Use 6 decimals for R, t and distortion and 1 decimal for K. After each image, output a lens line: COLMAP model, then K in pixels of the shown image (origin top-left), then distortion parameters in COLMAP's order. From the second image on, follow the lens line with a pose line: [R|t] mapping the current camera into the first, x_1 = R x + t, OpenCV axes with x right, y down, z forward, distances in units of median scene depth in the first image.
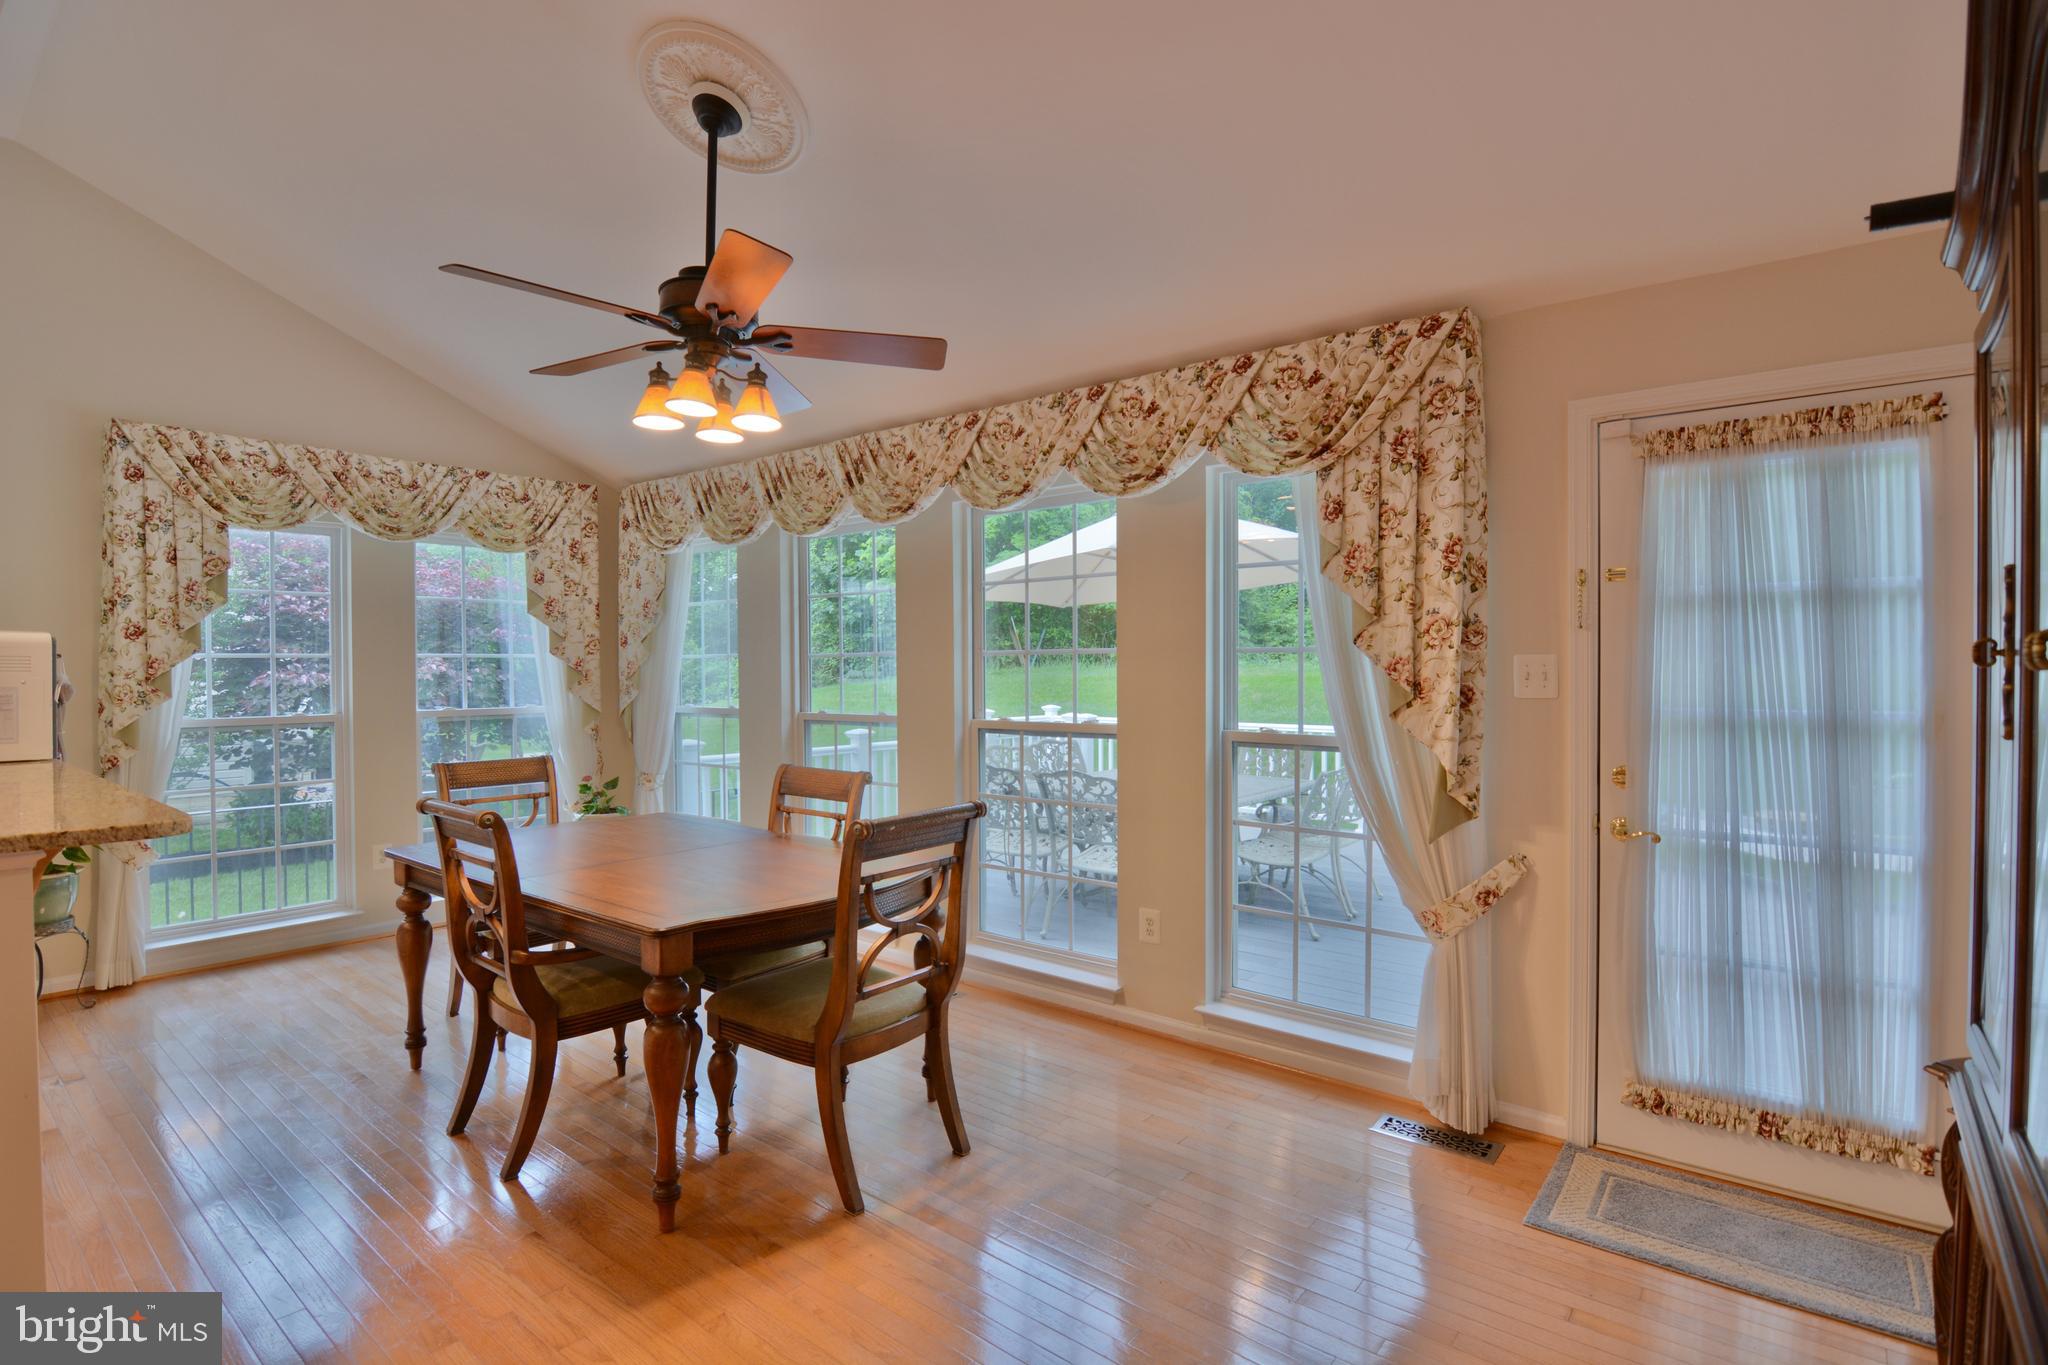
lens RADIAL K [[997.1, 0, 1012.6], [0, 997.1, 681.6], [0, 0, 1]] dist [-0.007708, -0.011234]
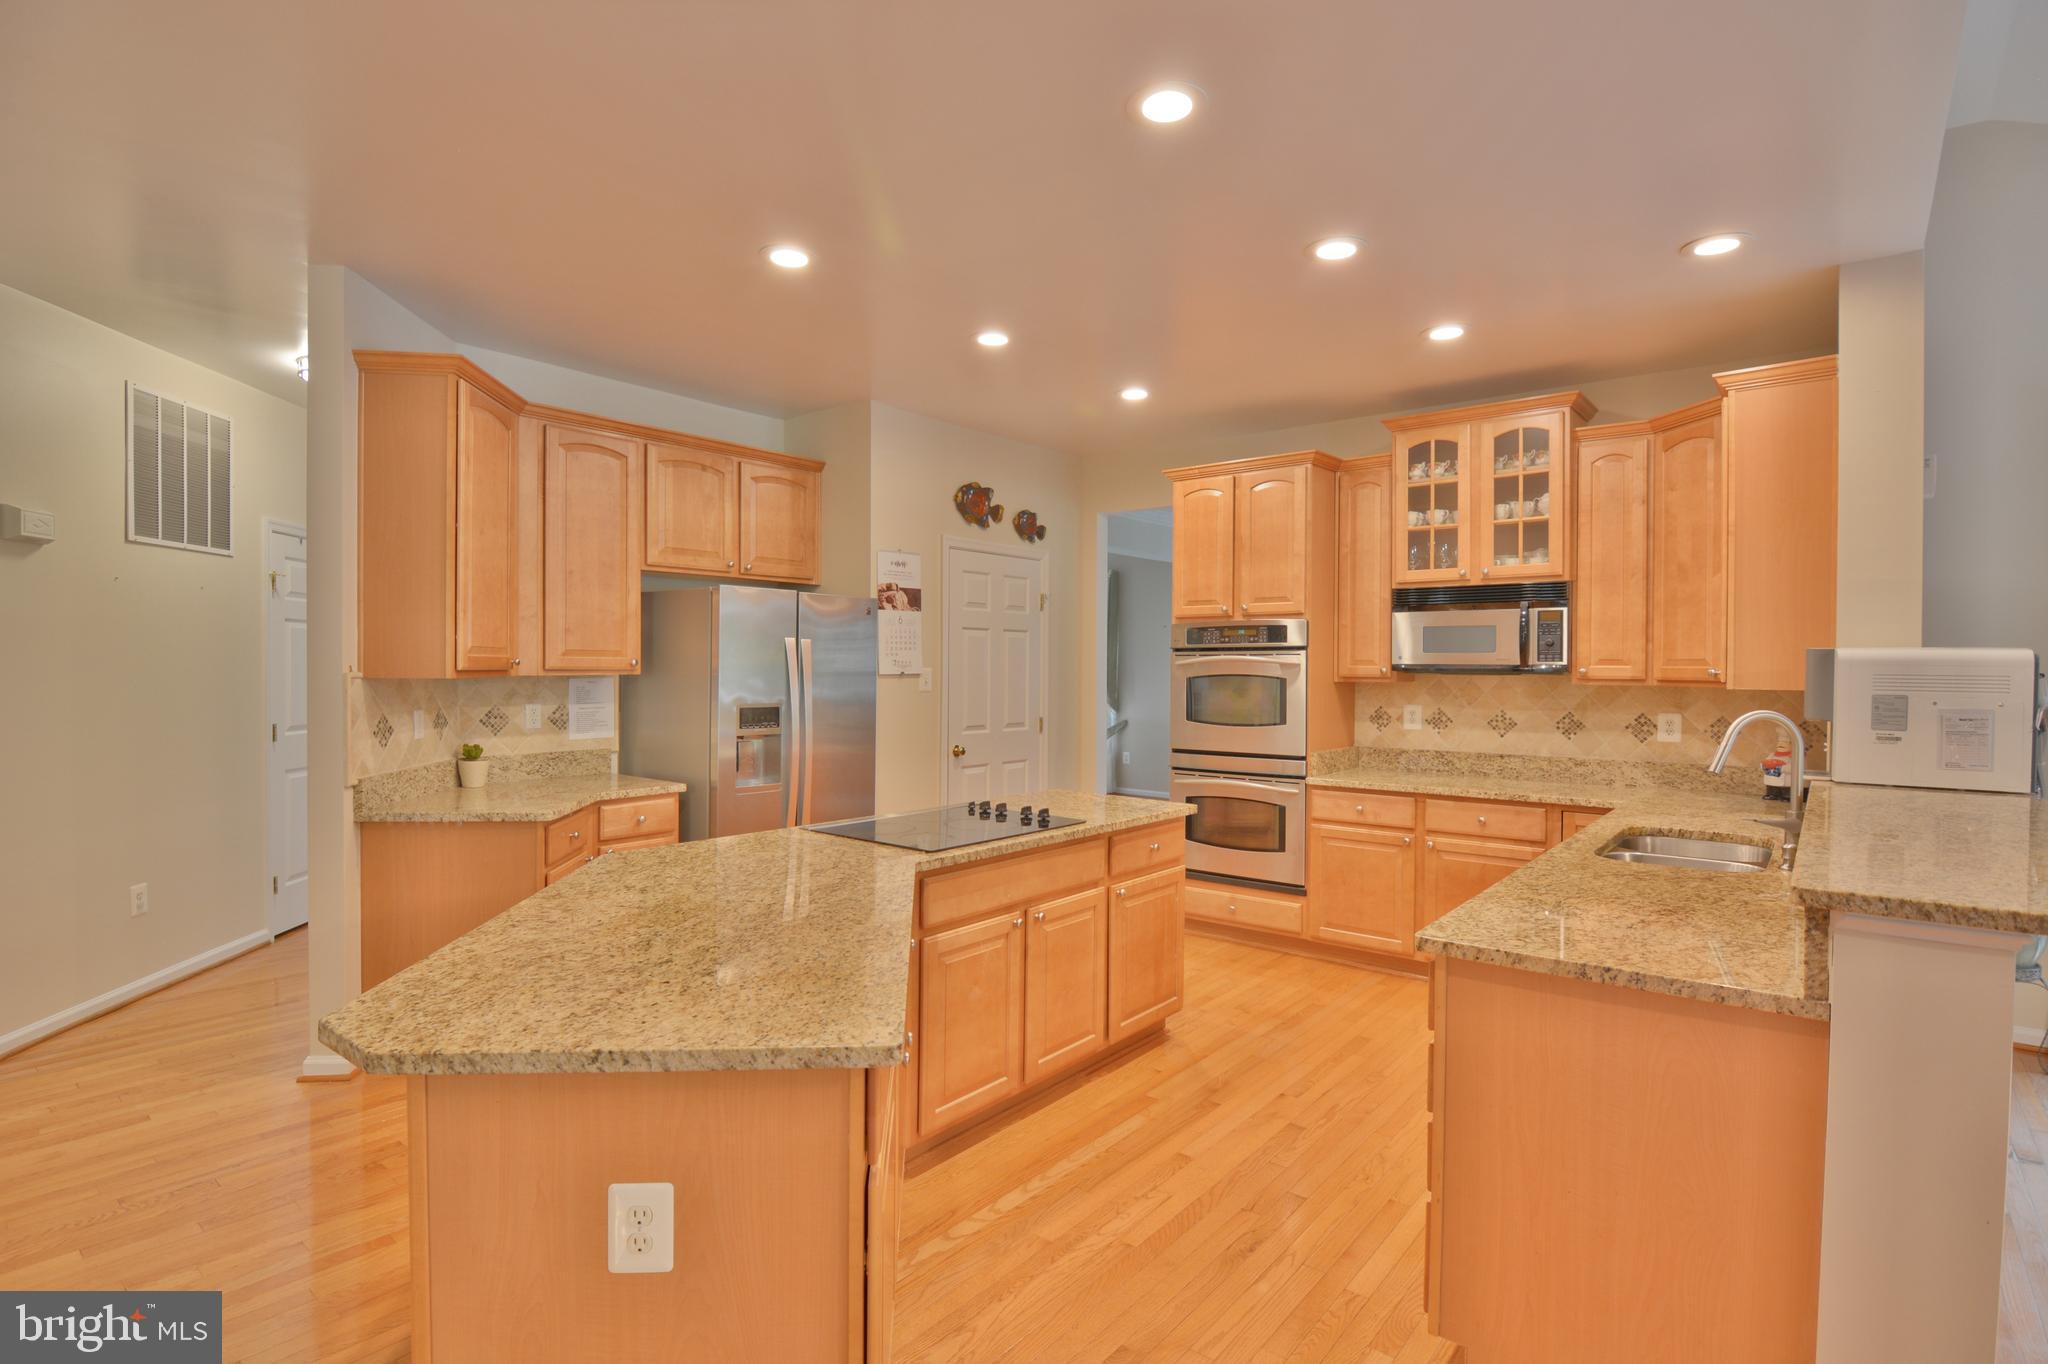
lens RADIAL K [[997.1, 0, 1019.2], [0, 997.1, 679.4], [0, 0, 1]] dist [-0.007708, -0.011234]
pose [[0.001281, 0.015550, -0.999878, -0.096615], [-0.018550, 0.999707, 0.015524, -0.016660], [0.999827, 0.018528, 0.001569, 0.080660]]
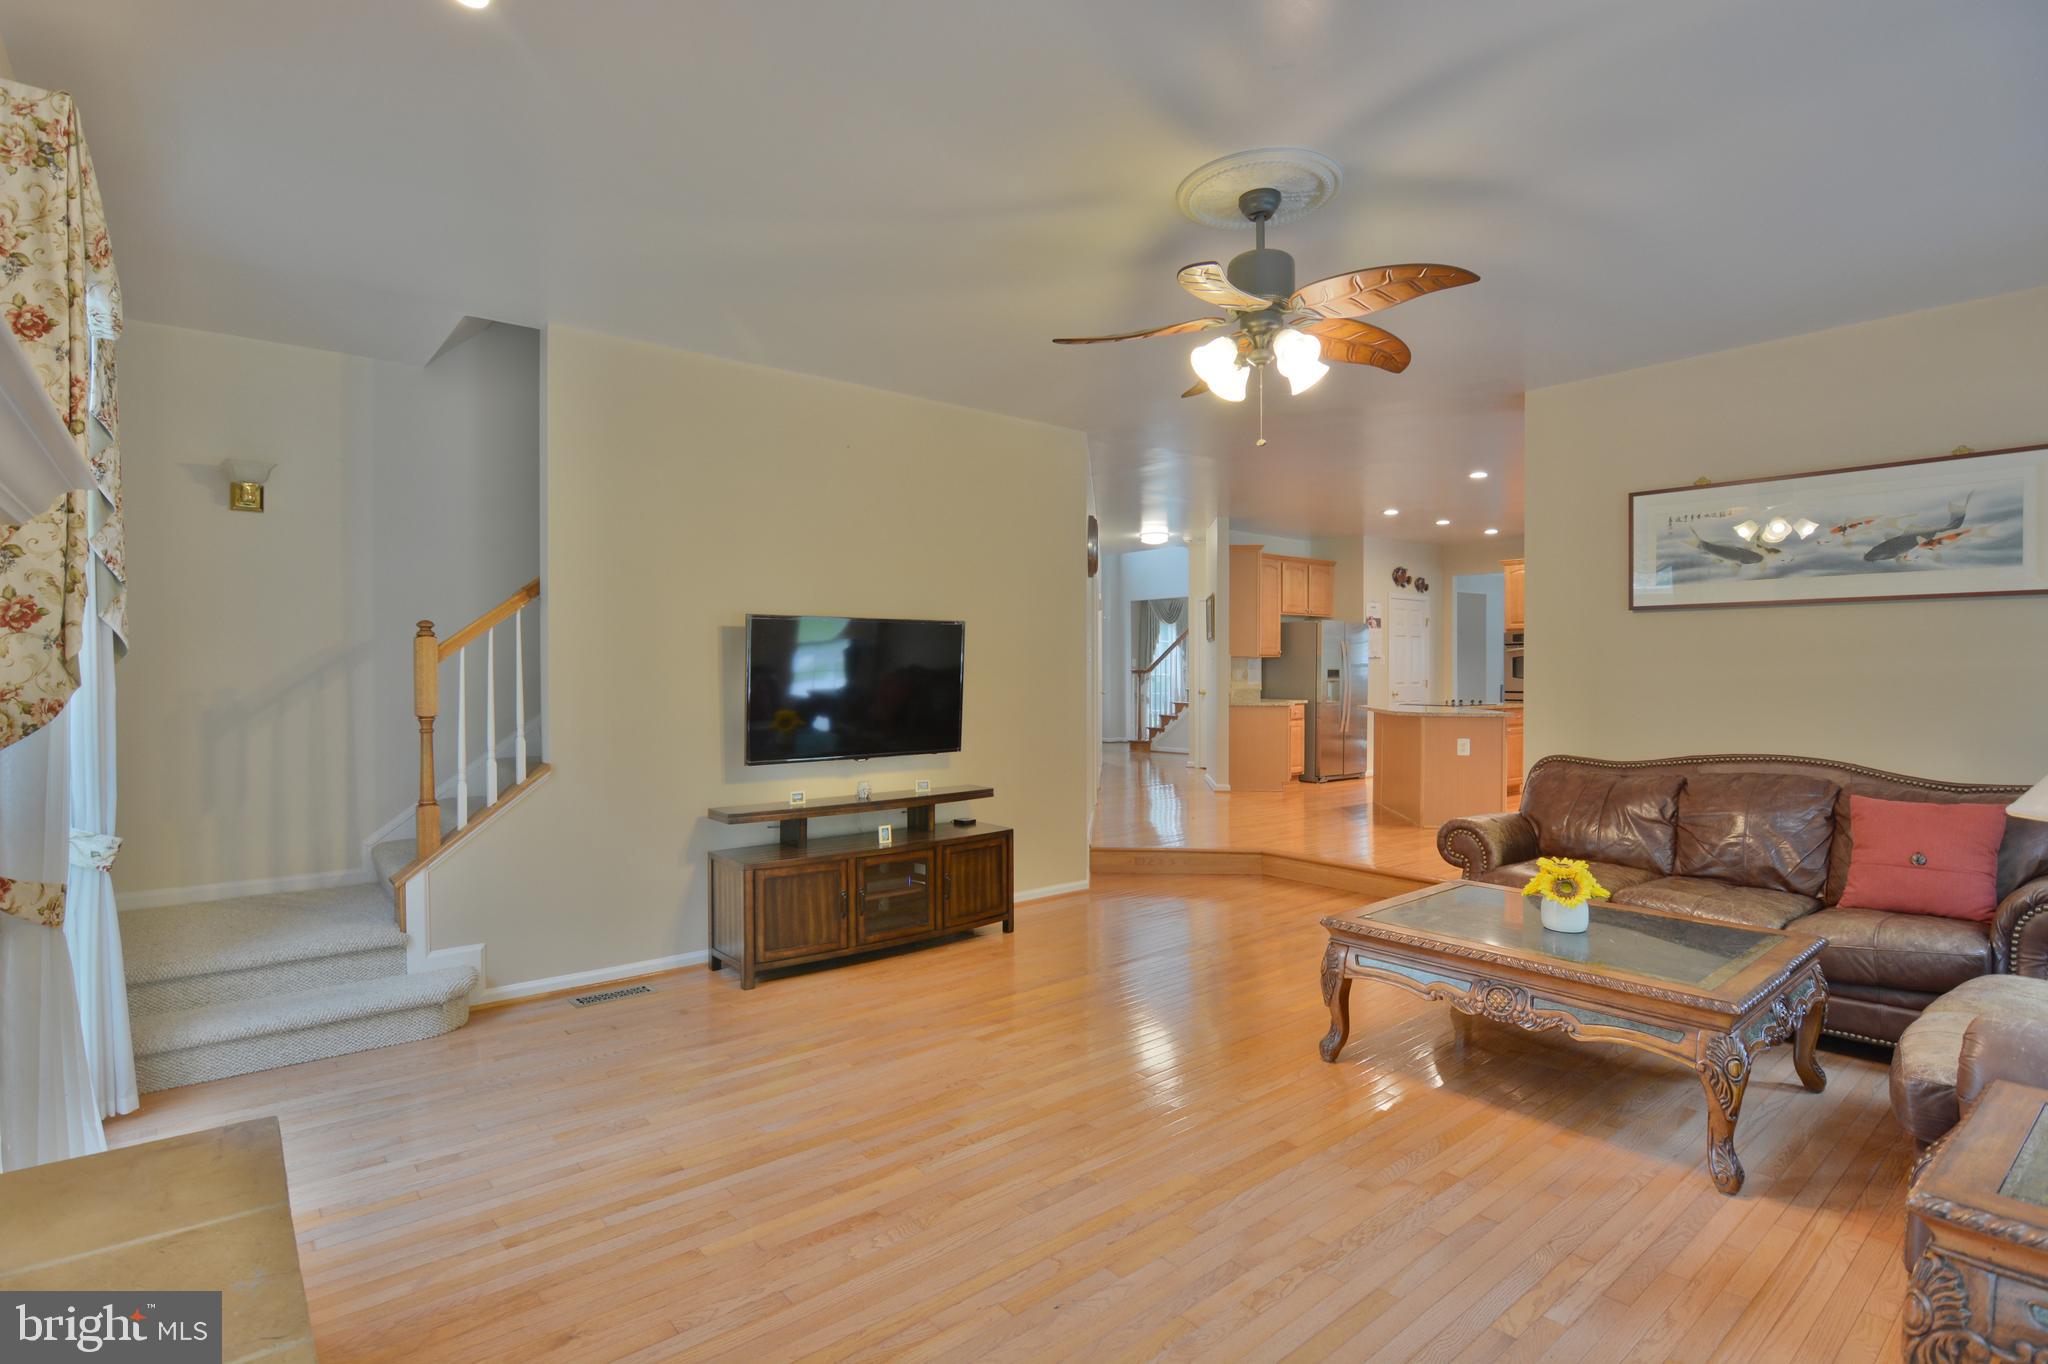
lens RADIAL K [[997.1, 0, 1030.9], [0, 997.1, 682.9], [0, 0, 1]] dist [-0.007708, -0.011234]
pose [[-0.179805, 0.013702, -0.983607, 1.813507], [-0.010159, 0.999824, 0.015785, 0.044936], [0.983650, 0.012831, -0.179634, -0.603124]]
